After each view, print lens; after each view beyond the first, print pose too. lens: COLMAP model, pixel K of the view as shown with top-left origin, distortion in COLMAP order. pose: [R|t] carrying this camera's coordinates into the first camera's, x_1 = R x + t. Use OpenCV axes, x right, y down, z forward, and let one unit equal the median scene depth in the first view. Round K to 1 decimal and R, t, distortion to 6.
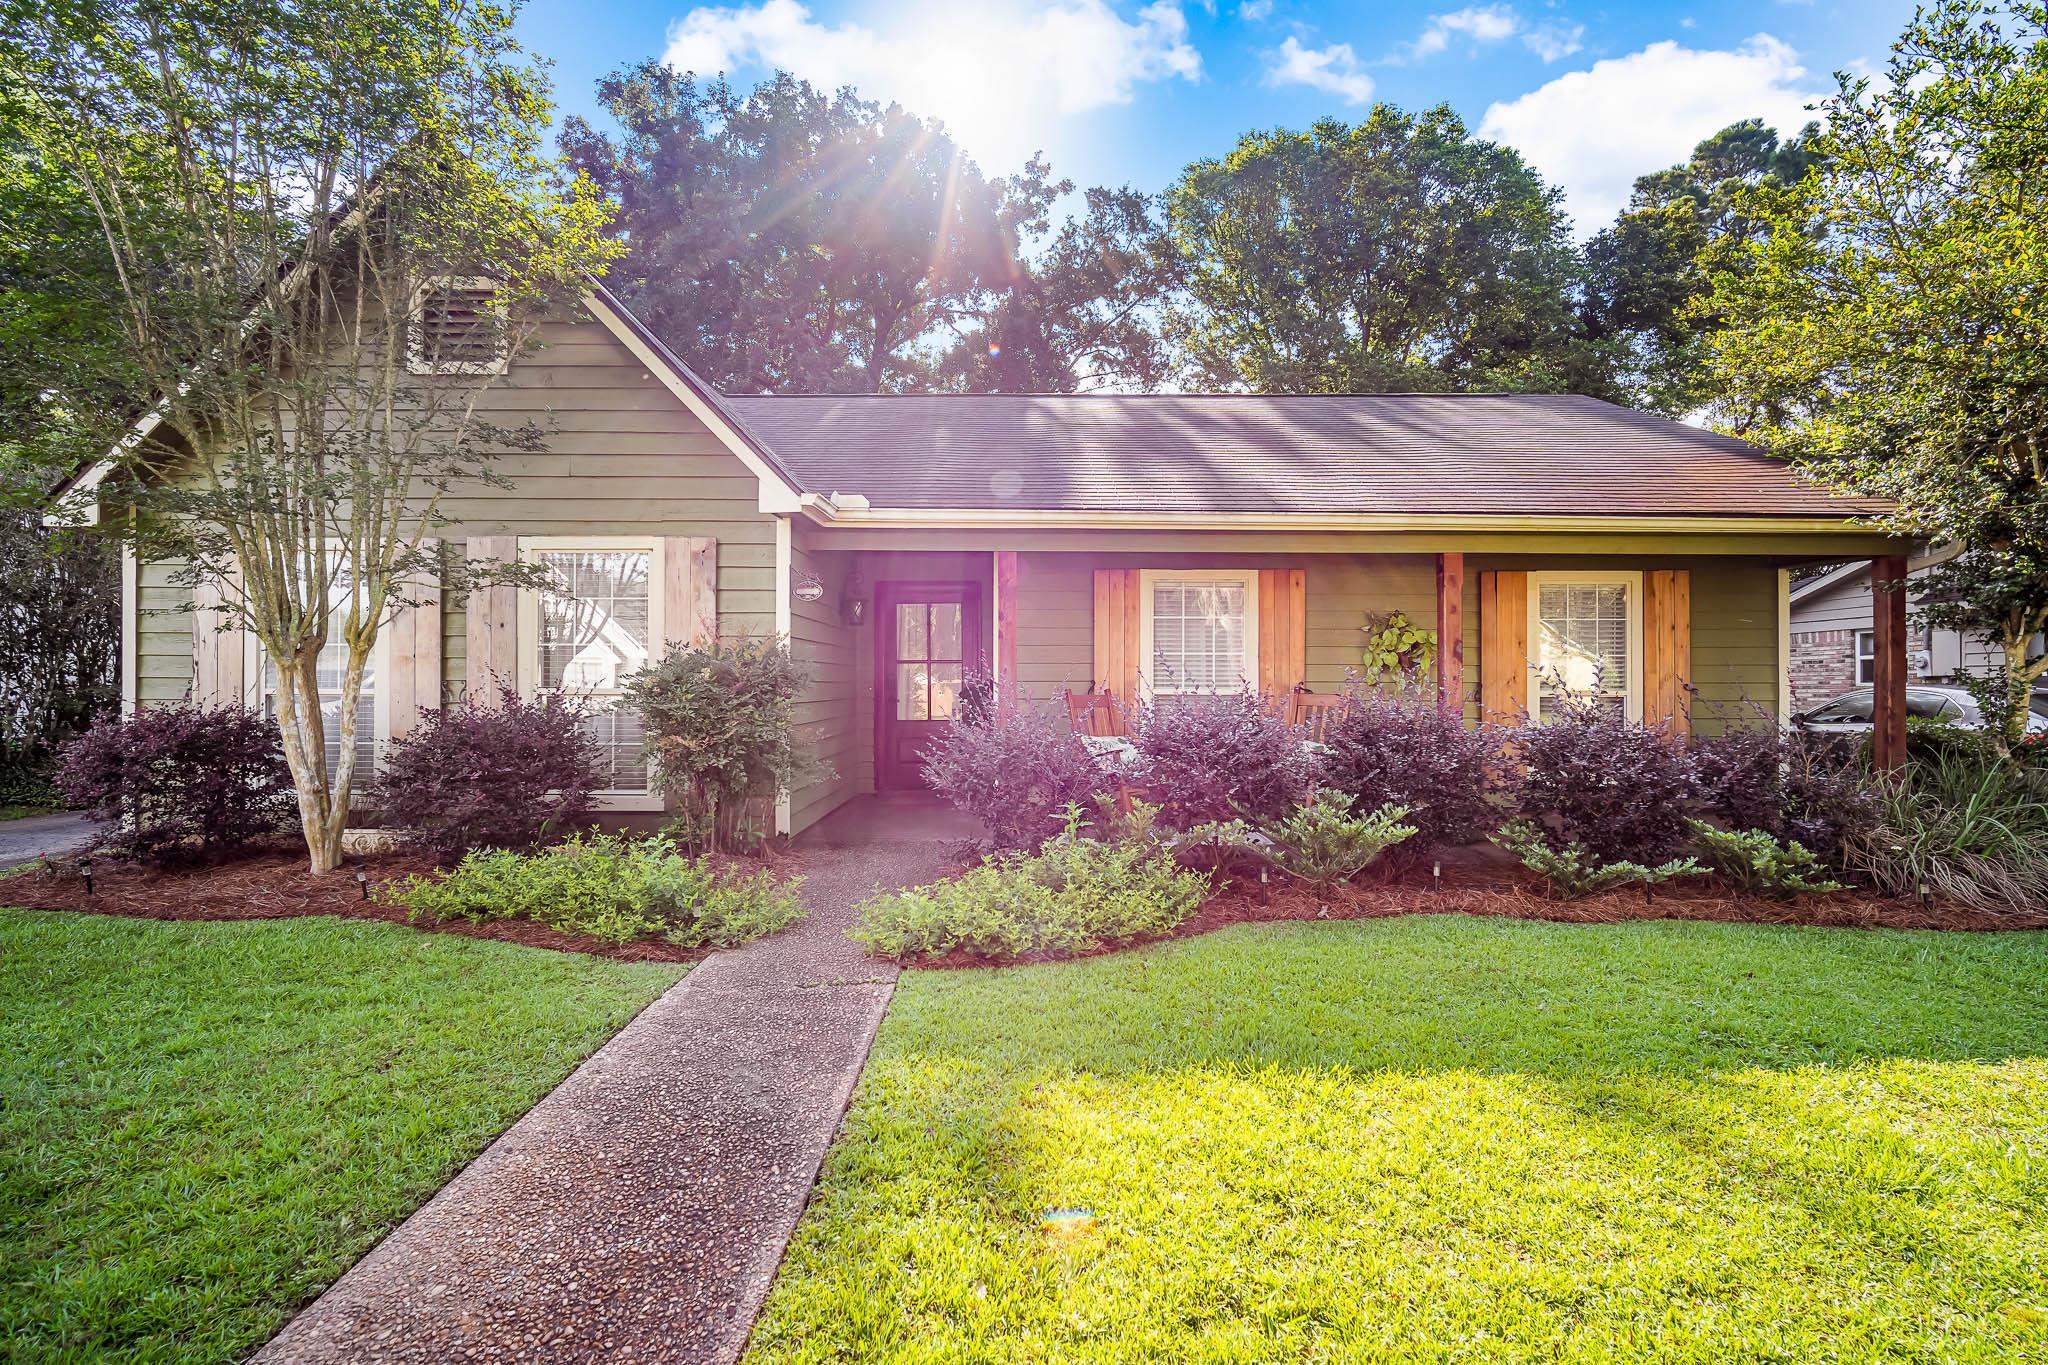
lens RADIAL K [[896.6, 0, 1019.2], [0, 896.6, 688.9], [0, 0, 1]] dist [-0.007825, 0.001560]
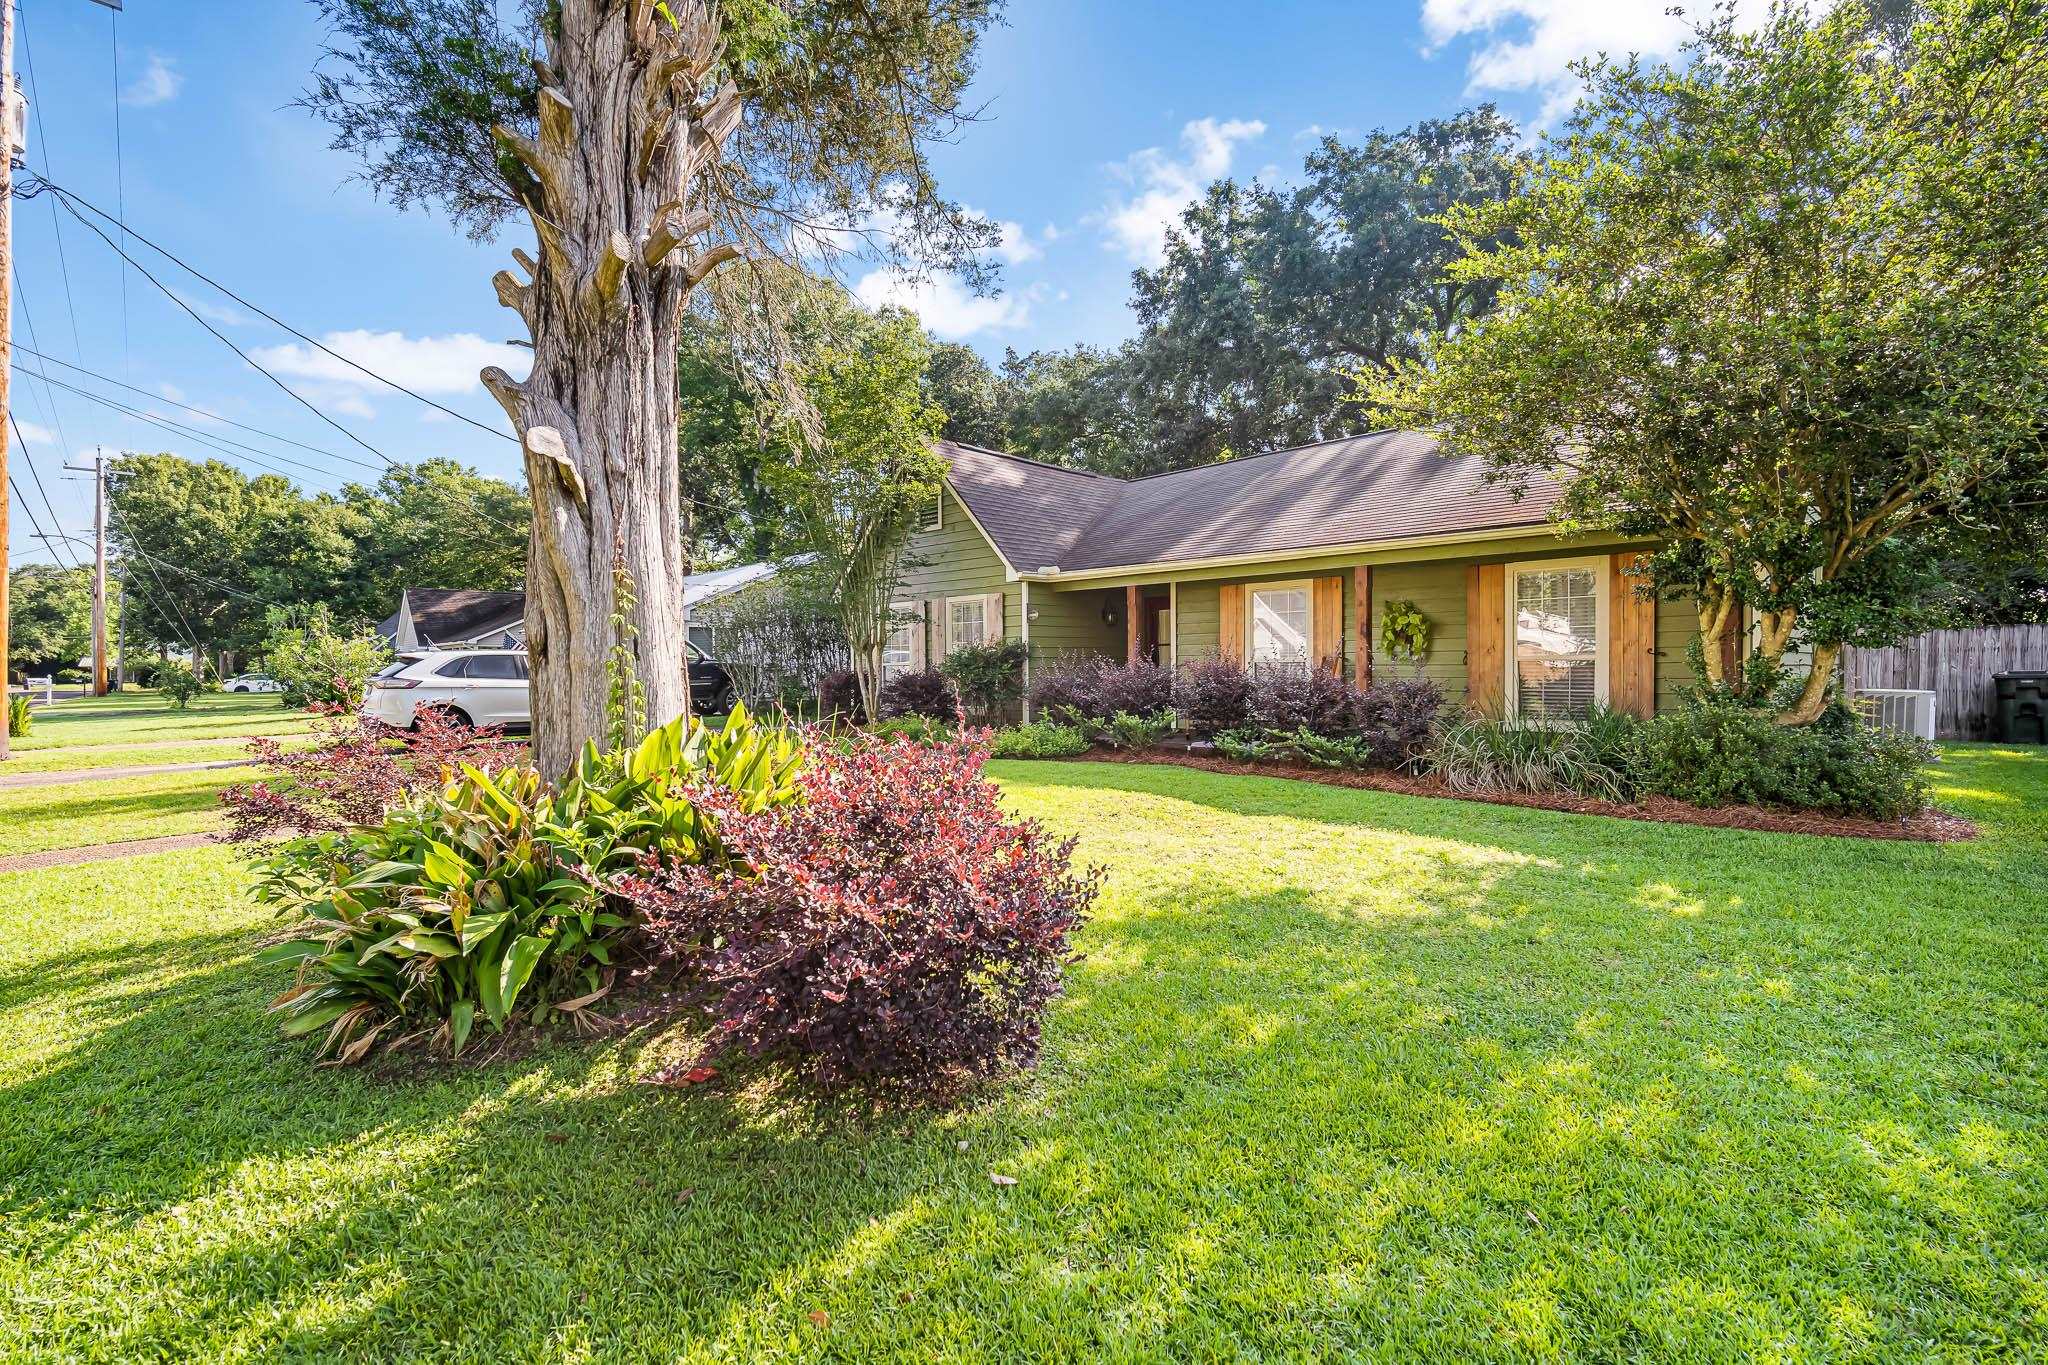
lens RADIAL K [[896.6, 0, 1025.8], [0, 896.6, 683.2], [0, 0, 1]] dist [-0.007825, 0.001560]
pose [[0.707791, 0.004825, -0.706405, 0.280286], [0.006938, 0.999881, 0.013781, 0.005174], [0.706388, -0.014655, 0.707673, -0.115354]]
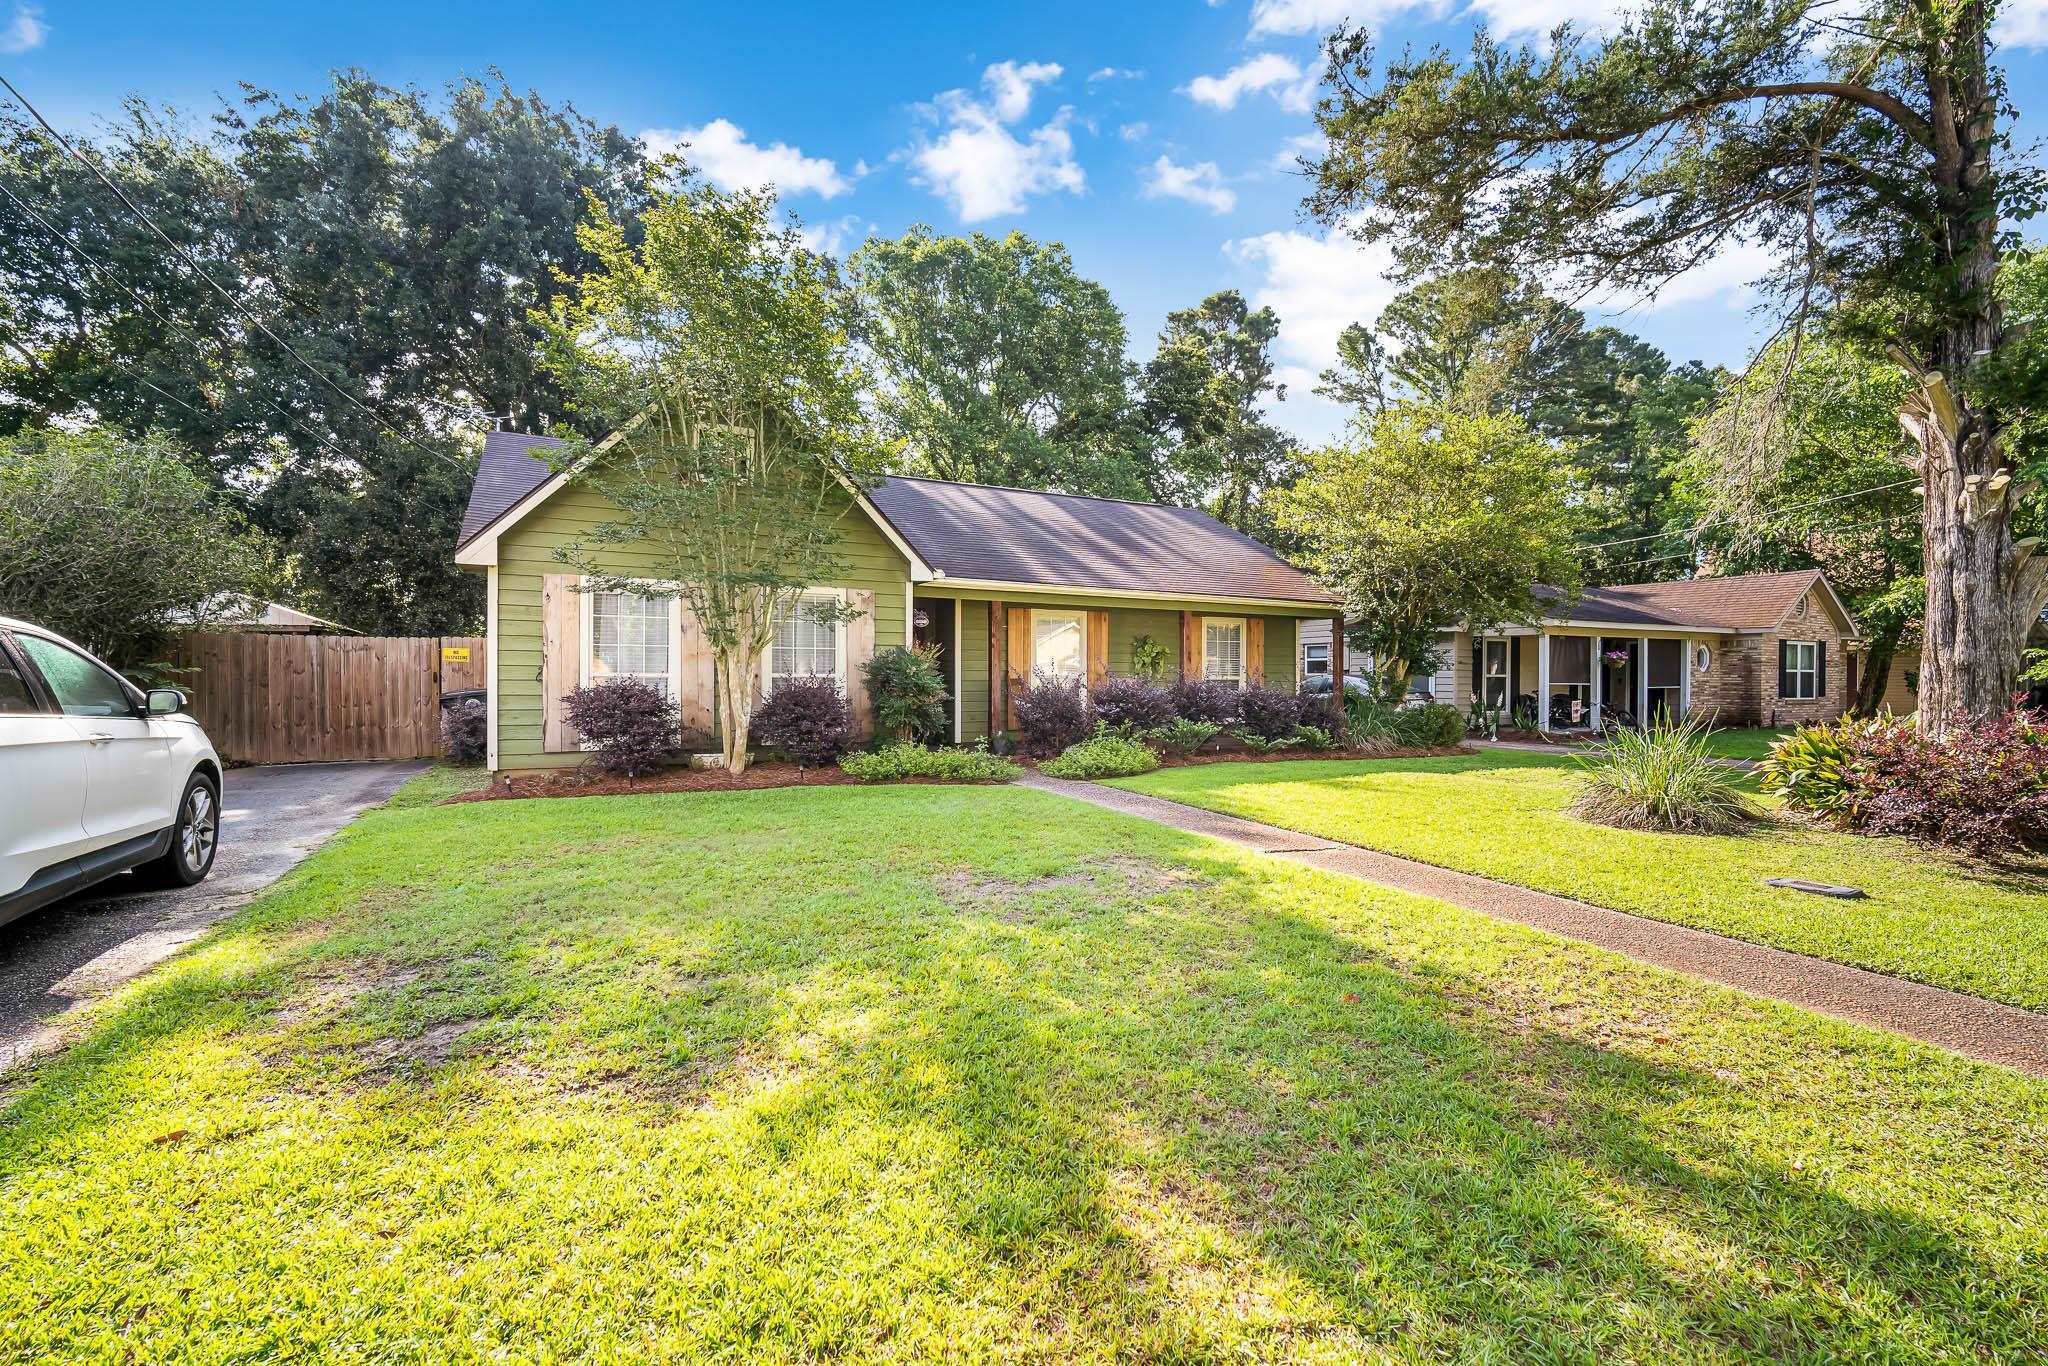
lens RADIAL K [[896.6, 0, 1018.8], [0, 896.6, 687.2], [0, 0, 1]] dist [-0.007825, 0.001560]
pose [[0.885446, -0.003539, 0.464729, -0.205609], [-0.000191, 0.999968, 0.007978, 0.002751], [-0.464742, -0.007153, 0.885417, -0.165410]]
